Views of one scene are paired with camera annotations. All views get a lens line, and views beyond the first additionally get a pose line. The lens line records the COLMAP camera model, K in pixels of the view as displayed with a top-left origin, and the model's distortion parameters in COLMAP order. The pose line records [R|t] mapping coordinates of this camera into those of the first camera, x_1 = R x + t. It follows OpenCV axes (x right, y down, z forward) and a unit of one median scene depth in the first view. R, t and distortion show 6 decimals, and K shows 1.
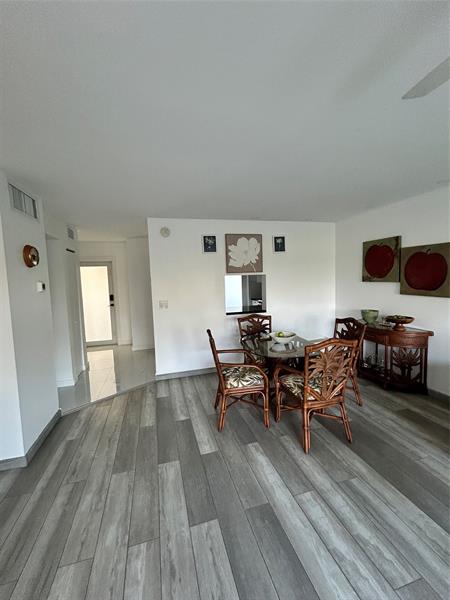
lens RADIAL K [[244.1, 0, 223.7], [0, 244.1, 299.0], [0, 0, 1]] dist [0.007048, -0.001463]
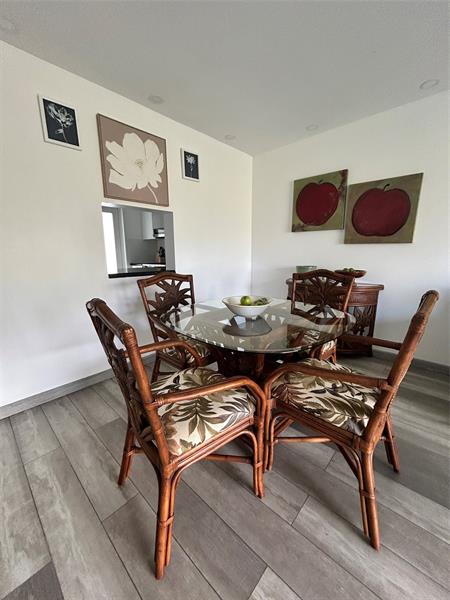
lens RADIAL K [[244.1, 0, 225.7], [0, 244.1, 299.3], [0, 0, 1]] dist [0.007048, -0.001463]
pose [[0.853730, -0.069088, 0.516112, -0.057961], [0.014524, 0.993933, 0.109025, 0.064726], [-0.520513, -0.085581, 0.849554, 0.440077]]
